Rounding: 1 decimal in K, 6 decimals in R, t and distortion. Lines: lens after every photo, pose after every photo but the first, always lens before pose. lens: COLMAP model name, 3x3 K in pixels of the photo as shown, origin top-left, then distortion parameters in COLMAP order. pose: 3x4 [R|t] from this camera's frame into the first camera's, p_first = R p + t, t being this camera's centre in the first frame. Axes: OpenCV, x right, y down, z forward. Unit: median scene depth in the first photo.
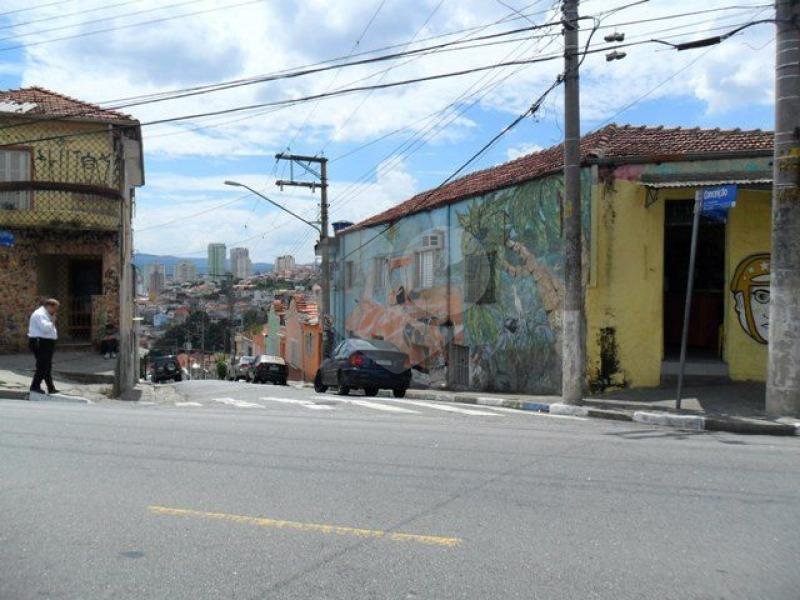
lens RADIAL K [[641.2, 0, 400.4], [0, 641.2, 298.8], [0, 0, 1]] dist [-0.048051, 0.031260]
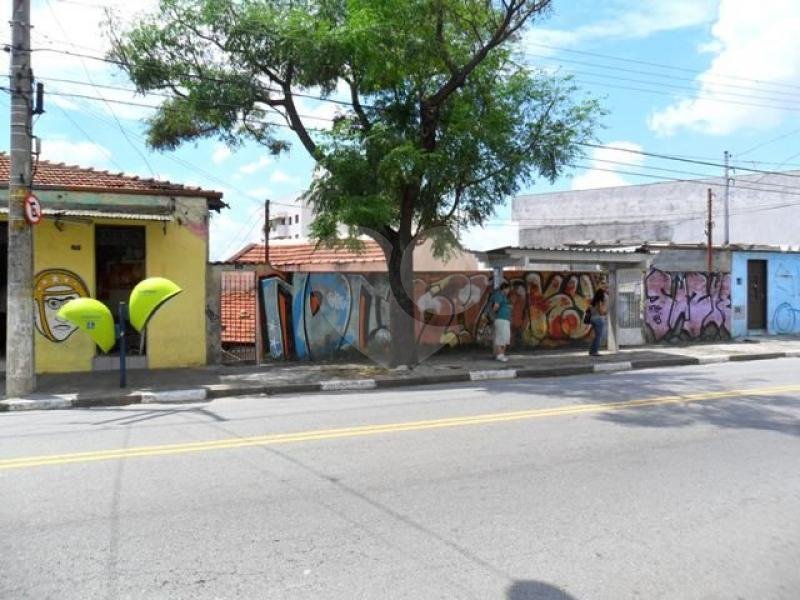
lens RADIAL K [[641.2, 0, 400.4], [0, 641.2, 298.8], [0, 0, 1]] dist [-0.048051, 0.031260]
pose [[0.777742, -0.011475, 0.628479, 0.232174], [0.017881, 0.999833, -0.003873, 0.002522], [-0.628329, 0.014250, 0.777817, -0.277841]]
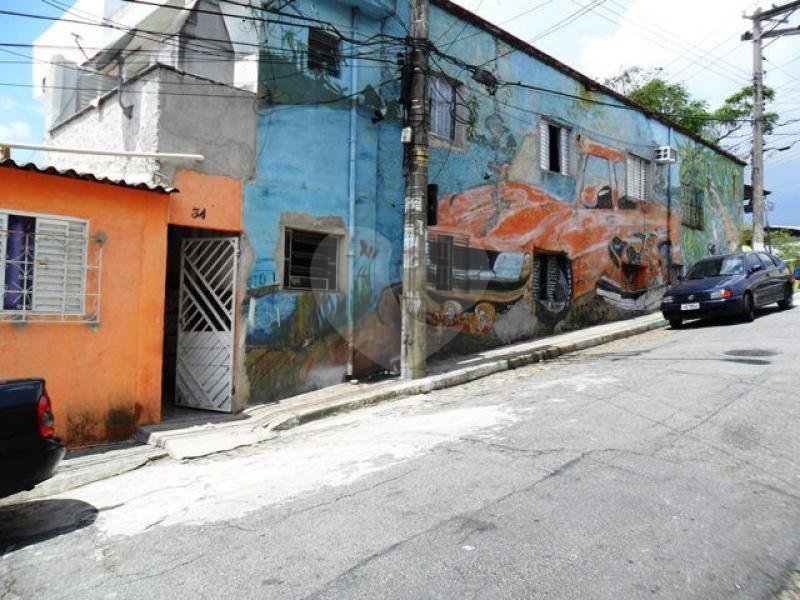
lens RADIAL K [[641.2, 0, 400.4], [0, 641.2, 298.8], [0, 0, 1]] dist [-0.048051, 0.031260]
pose [[-0.385272, -0.000238, 0.922803, -0.800538], [-0.020140, 0.999764, -0.008151, 0.166476], [-0.922583, -0.021725, -0.385186, 2.051473]]
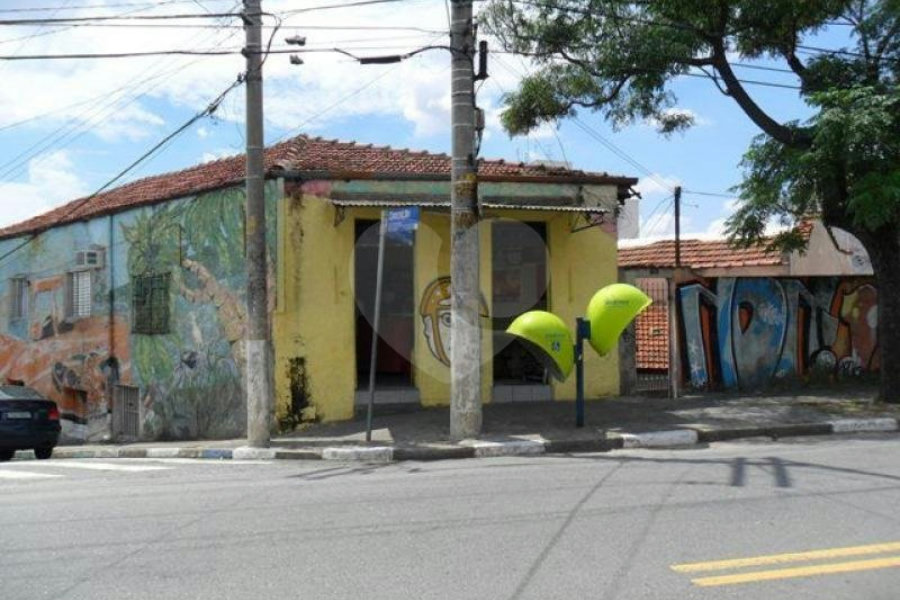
lens RADIAL K [[721.9, 0, 450.0], [0, 721.9, 300.0], [0, 0, 1]] dist [-0.052684, 0.042582]
pose [[0.878508, -0.006453, 0.477684, 0.021999], [0.024084, 0.999236, -0.030794, 0.000297], [-0.477120, 0.038557, 0.877992, -0.000934]]
